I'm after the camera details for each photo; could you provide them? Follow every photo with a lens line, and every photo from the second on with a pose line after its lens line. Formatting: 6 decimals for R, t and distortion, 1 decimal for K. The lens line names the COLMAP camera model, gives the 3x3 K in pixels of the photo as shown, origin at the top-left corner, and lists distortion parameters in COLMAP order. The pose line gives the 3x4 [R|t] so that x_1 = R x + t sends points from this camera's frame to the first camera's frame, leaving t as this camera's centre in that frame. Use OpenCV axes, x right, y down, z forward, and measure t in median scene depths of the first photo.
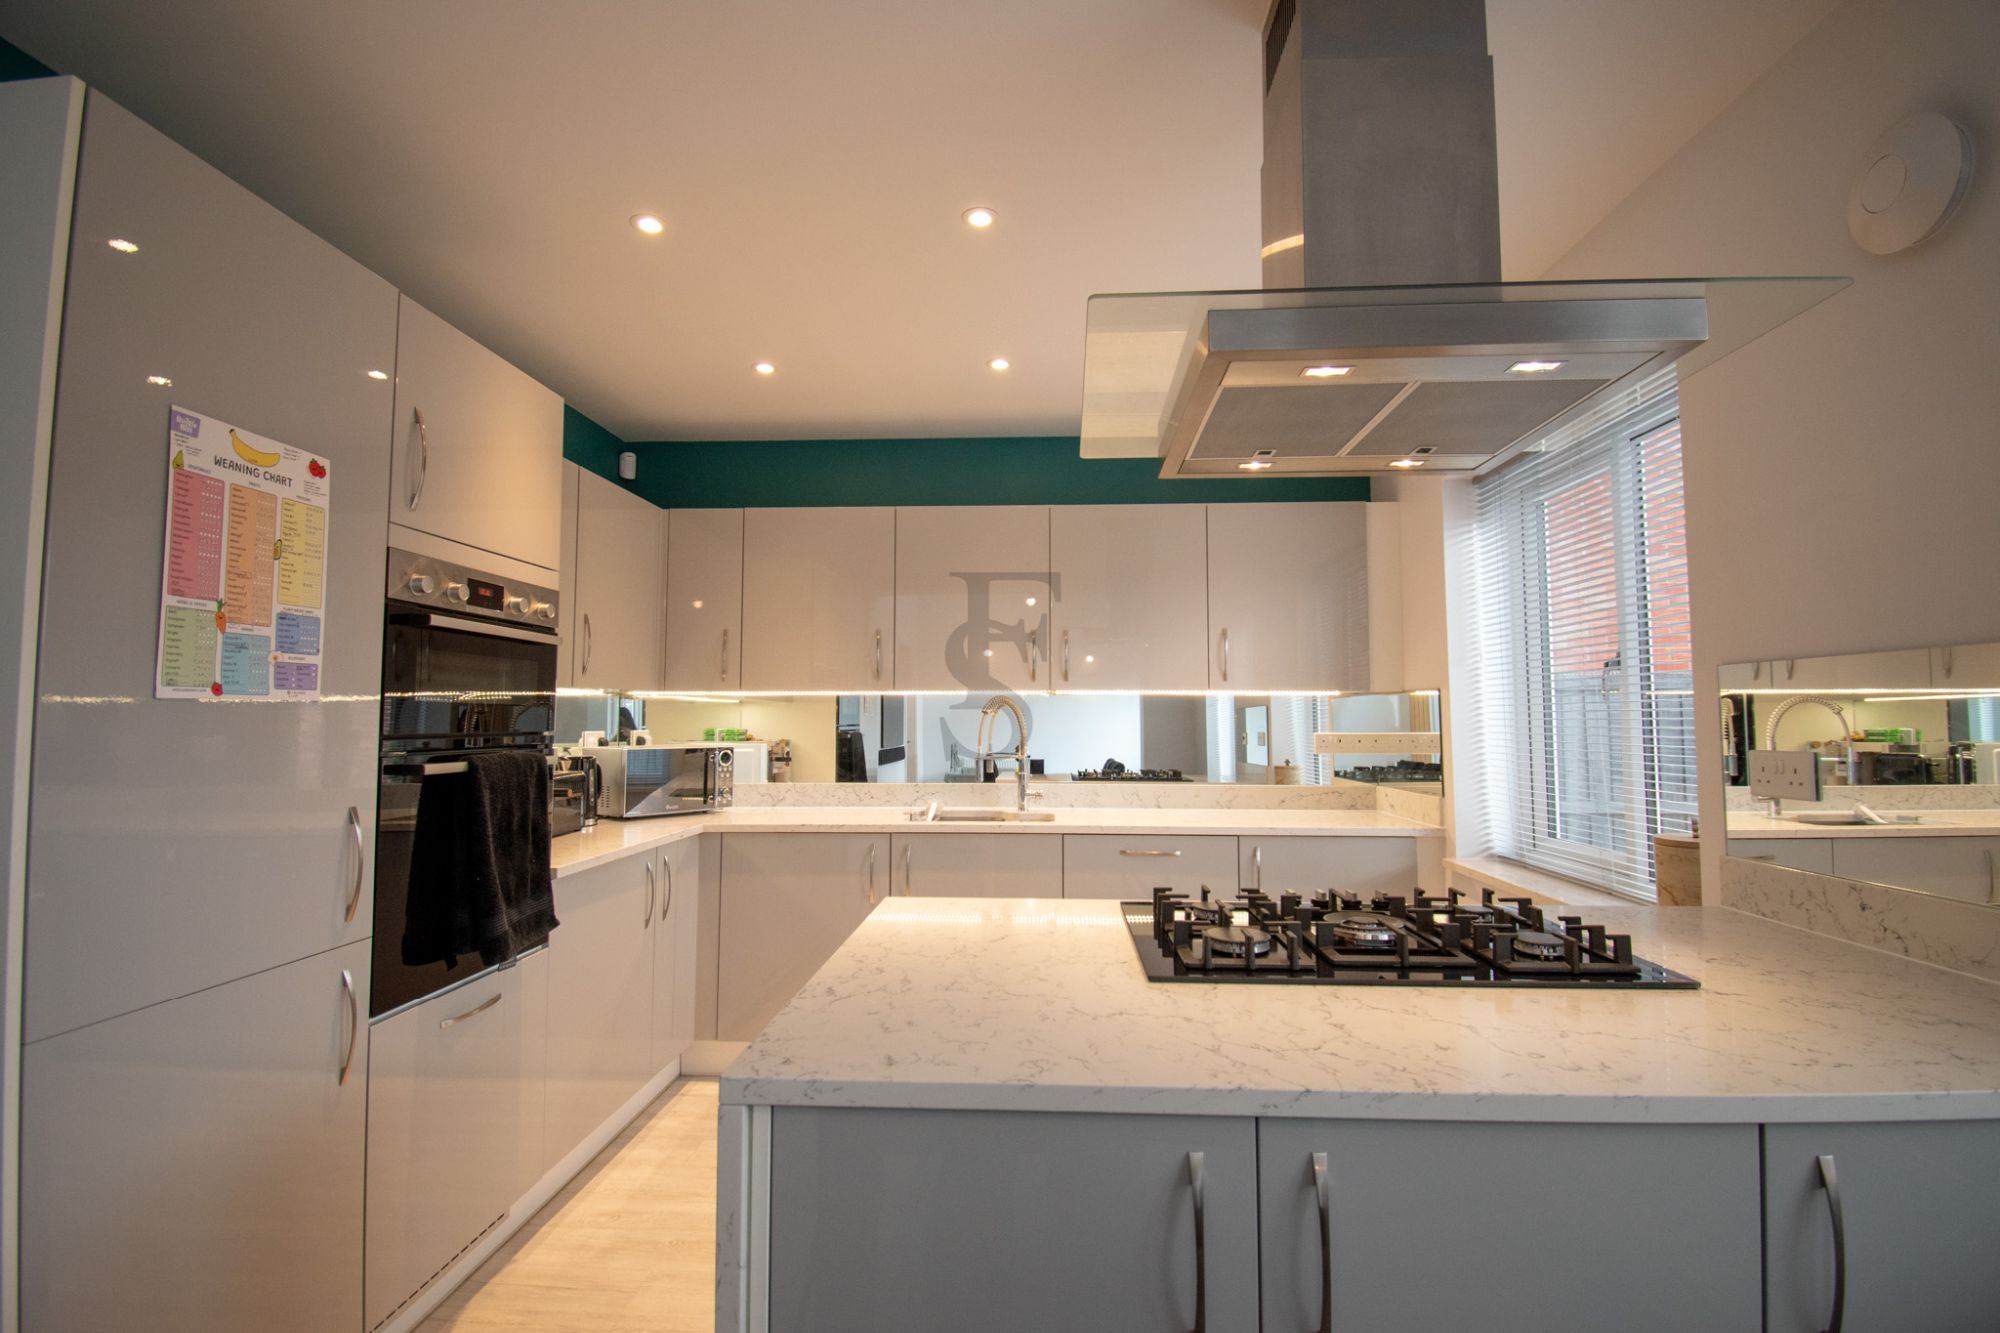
lens RADIAL K [[916.9, 0, 1000.0], [0, 916.9, 666.5], [0, 0, 1]] dist [0.037895, -0.035779]
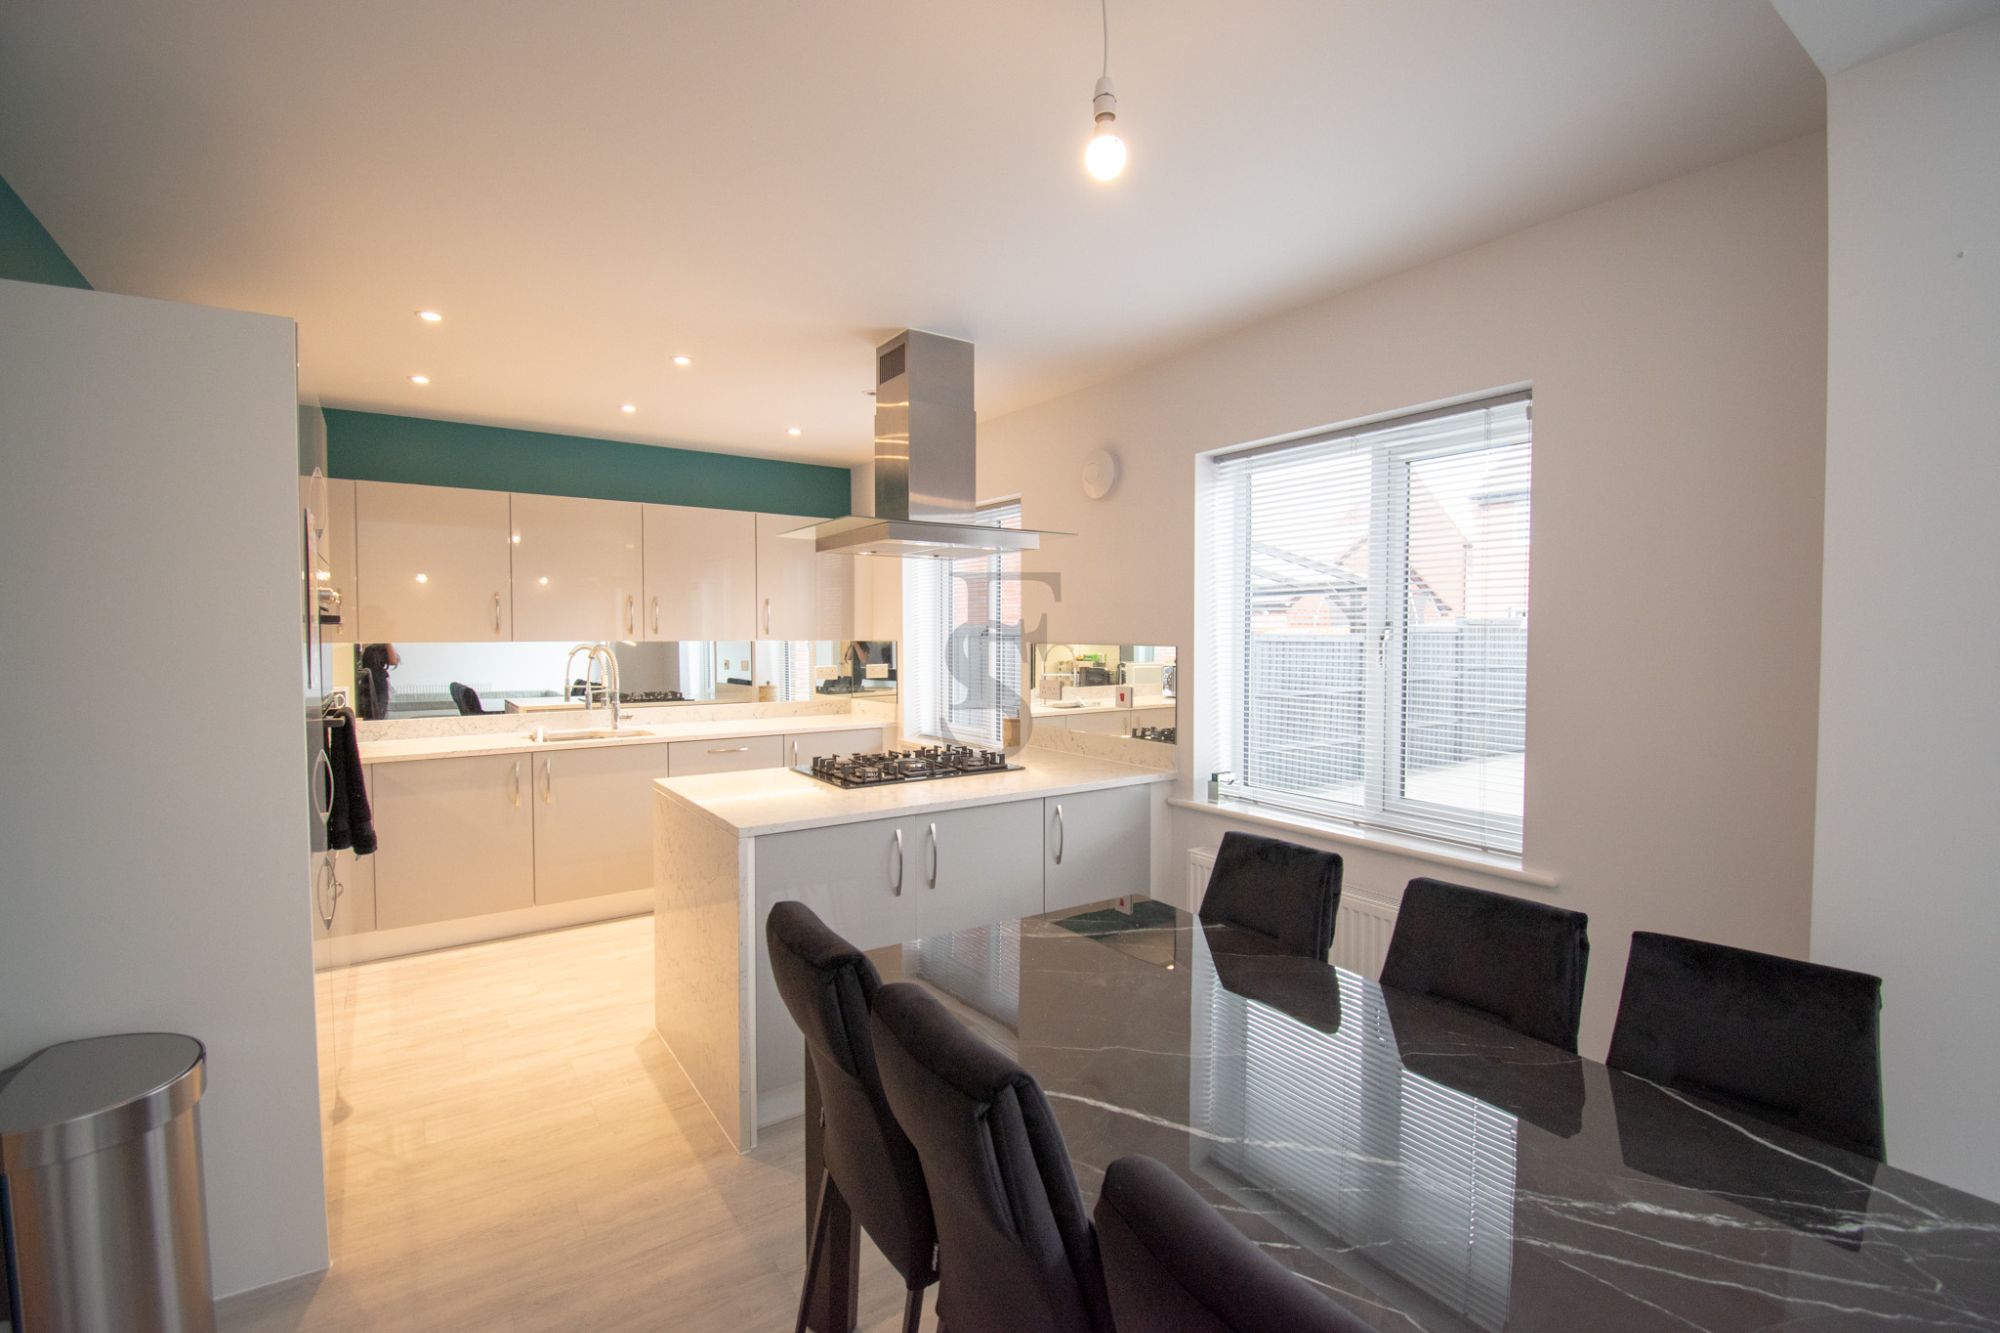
lens RADIAL K [[916.9, 0, 1000.0], [0, 916.9, 666.5], [0, 0, 1]] dist [0.037895, -0.035779]
pose [[0.793520, -0.023611, 0.608086, -0.391282], [-0.035213, 0.995791, 0.084616, -0.076643], [-0.607524, -0.088556, 0.789349, -0.443848]]
